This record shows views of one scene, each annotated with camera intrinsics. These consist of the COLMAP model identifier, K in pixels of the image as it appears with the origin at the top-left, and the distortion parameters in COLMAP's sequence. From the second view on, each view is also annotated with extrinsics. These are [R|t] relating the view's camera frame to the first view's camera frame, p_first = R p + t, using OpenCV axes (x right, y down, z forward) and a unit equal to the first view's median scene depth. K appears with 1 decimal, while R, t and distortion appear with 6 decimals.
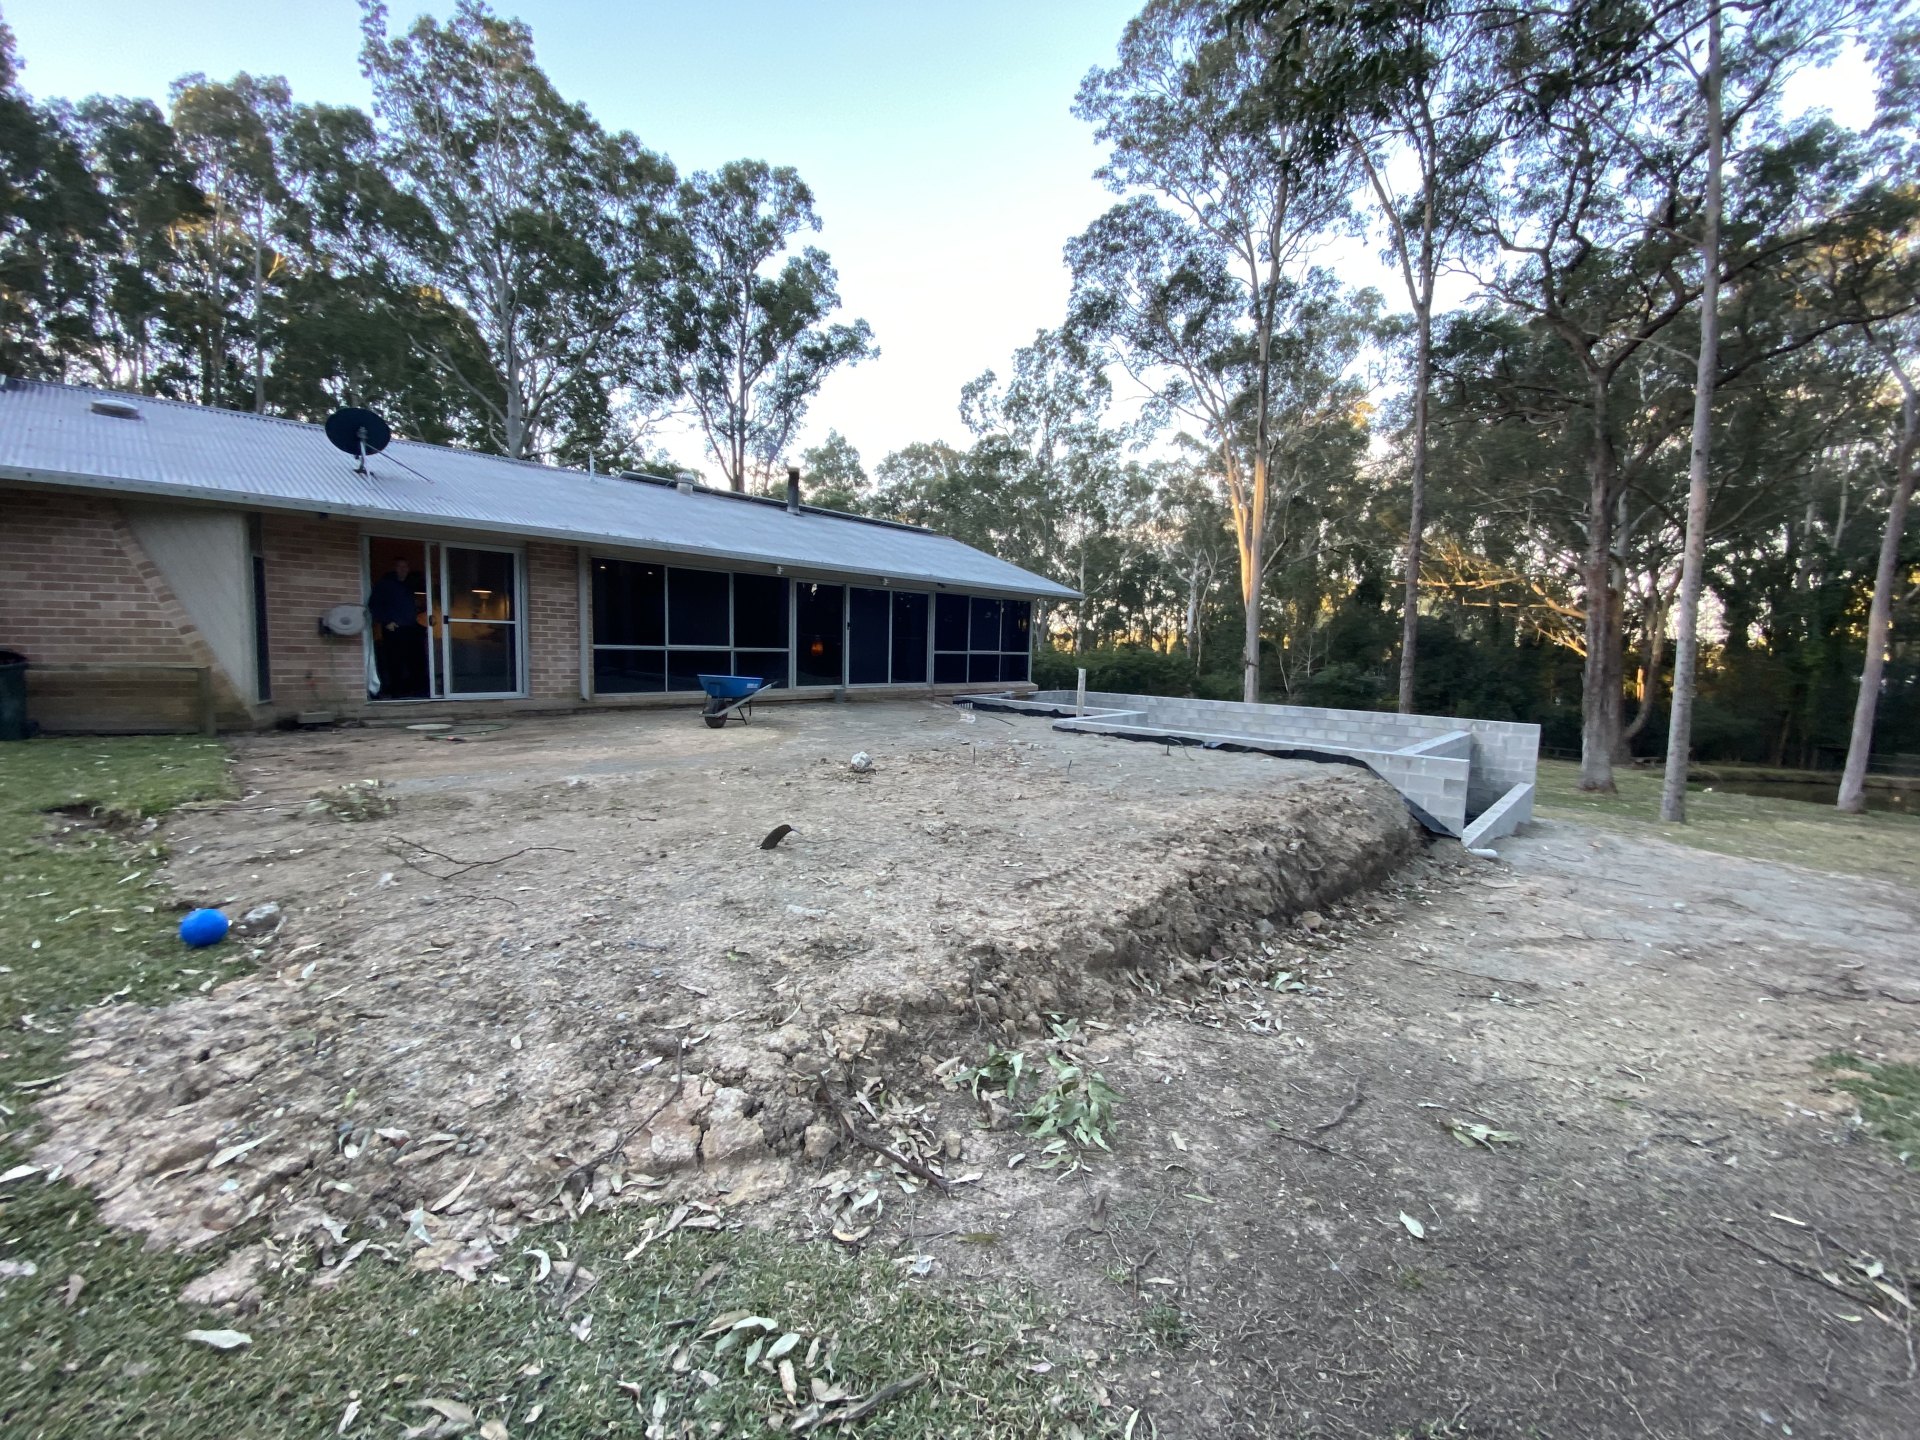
lens RADIAL K [[789.7, 0, 960.0], [0, 789.7, 720.0], [0, 0, 1]] dist [-0.000361, -0.000112]
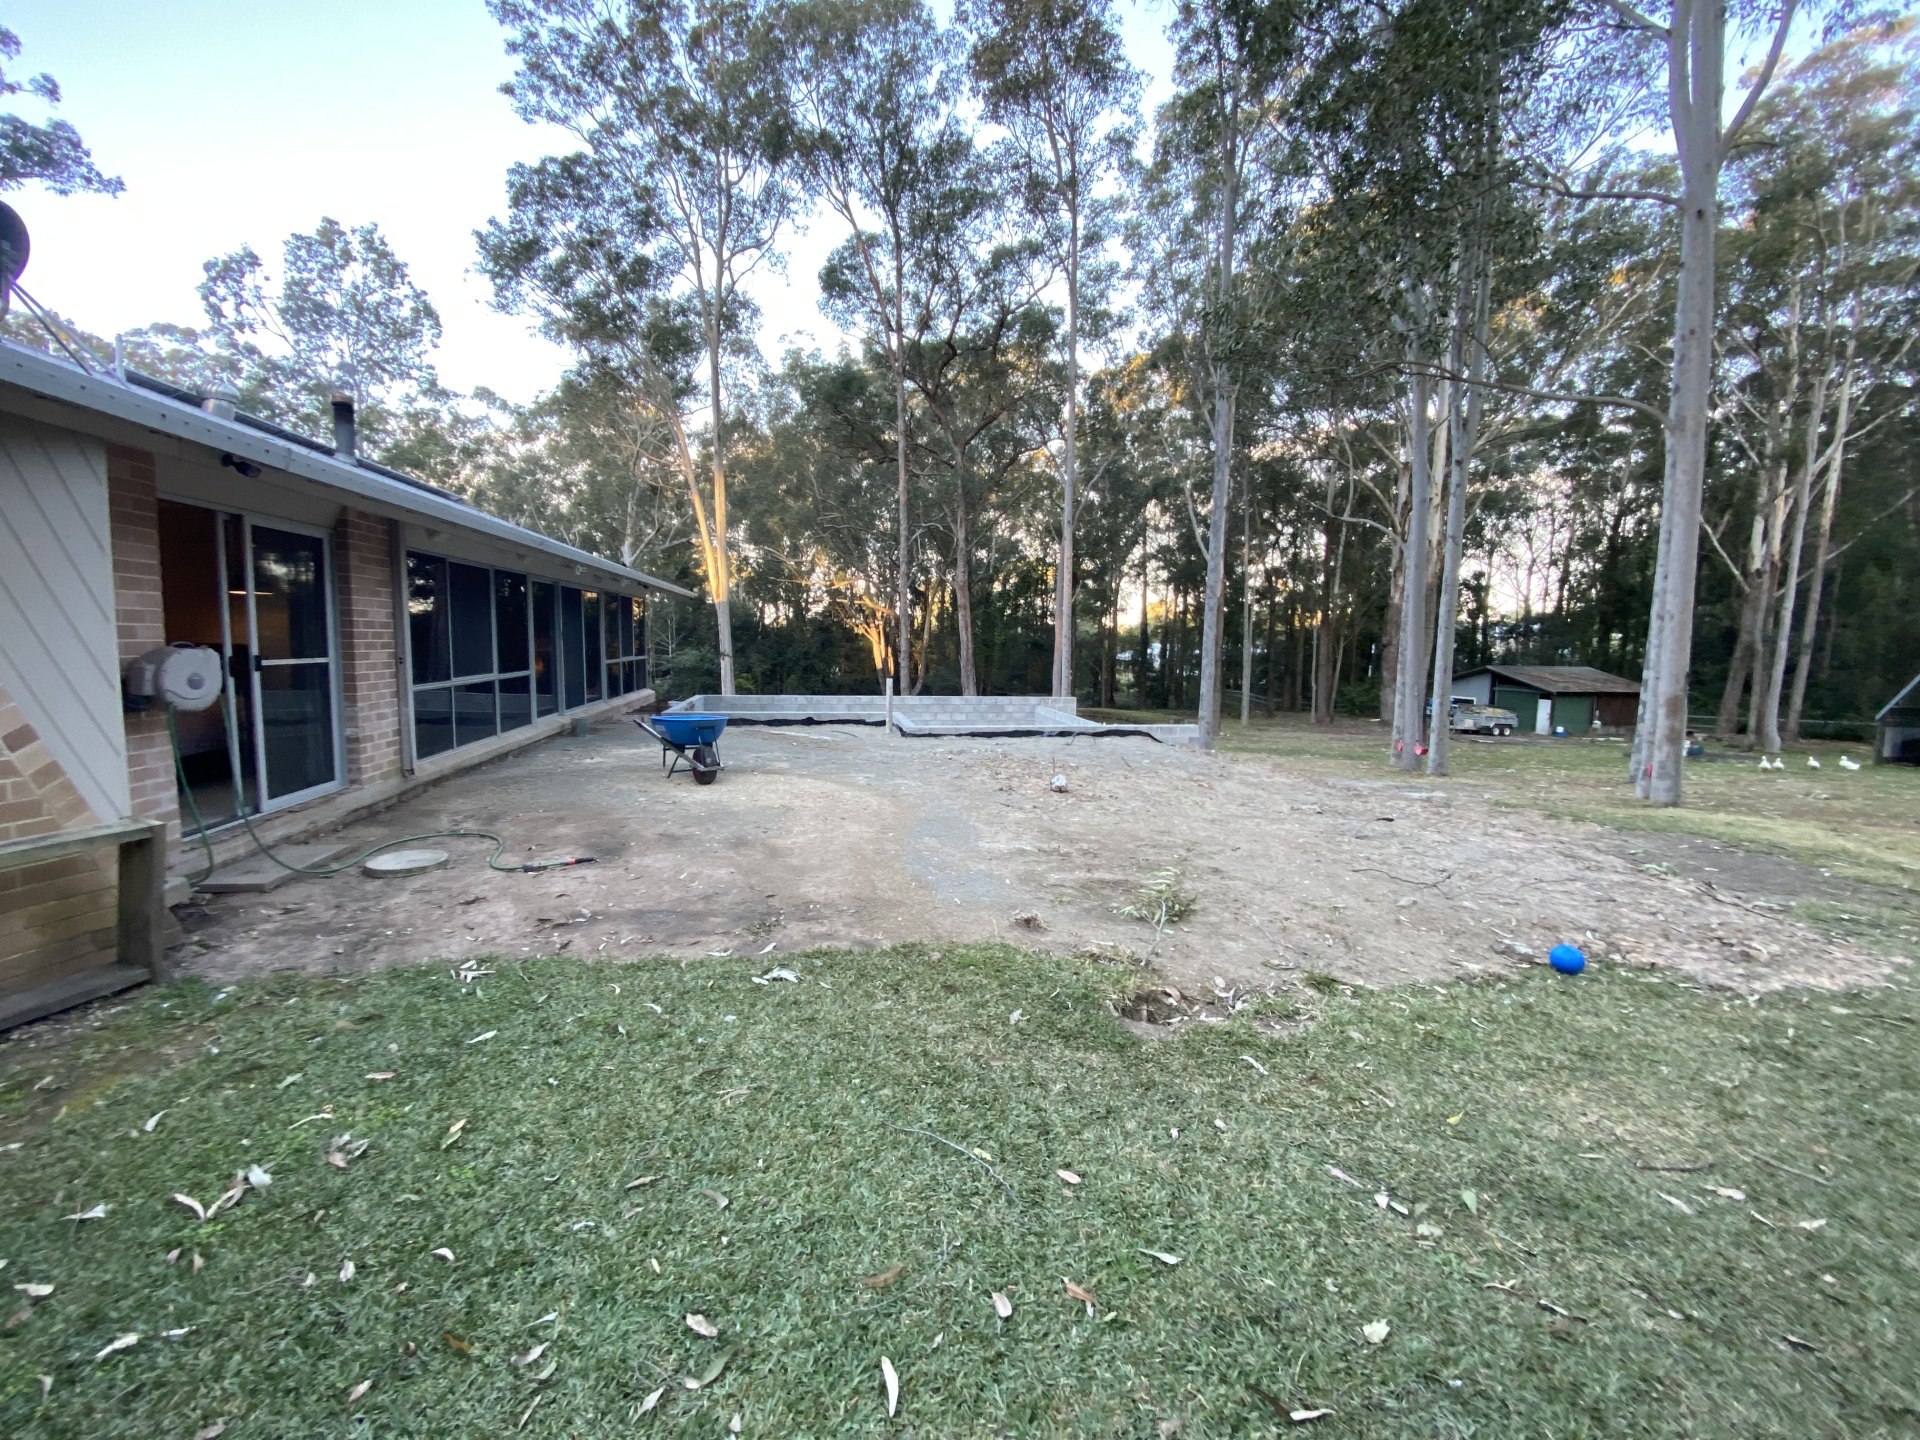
lens RADIAL K [[799.2, 0, 960.0], [0, 799.2, 705.0], [0, 0, 1]] dist [-0.001656, -0.000237]
pose [[0.620514, -0.085279, 0.779545, -0.198563], [0.076332, 0.995917, 0.048189, -0.022436], [-0.780472, 0.029602, 0.624490, 0.073306]]
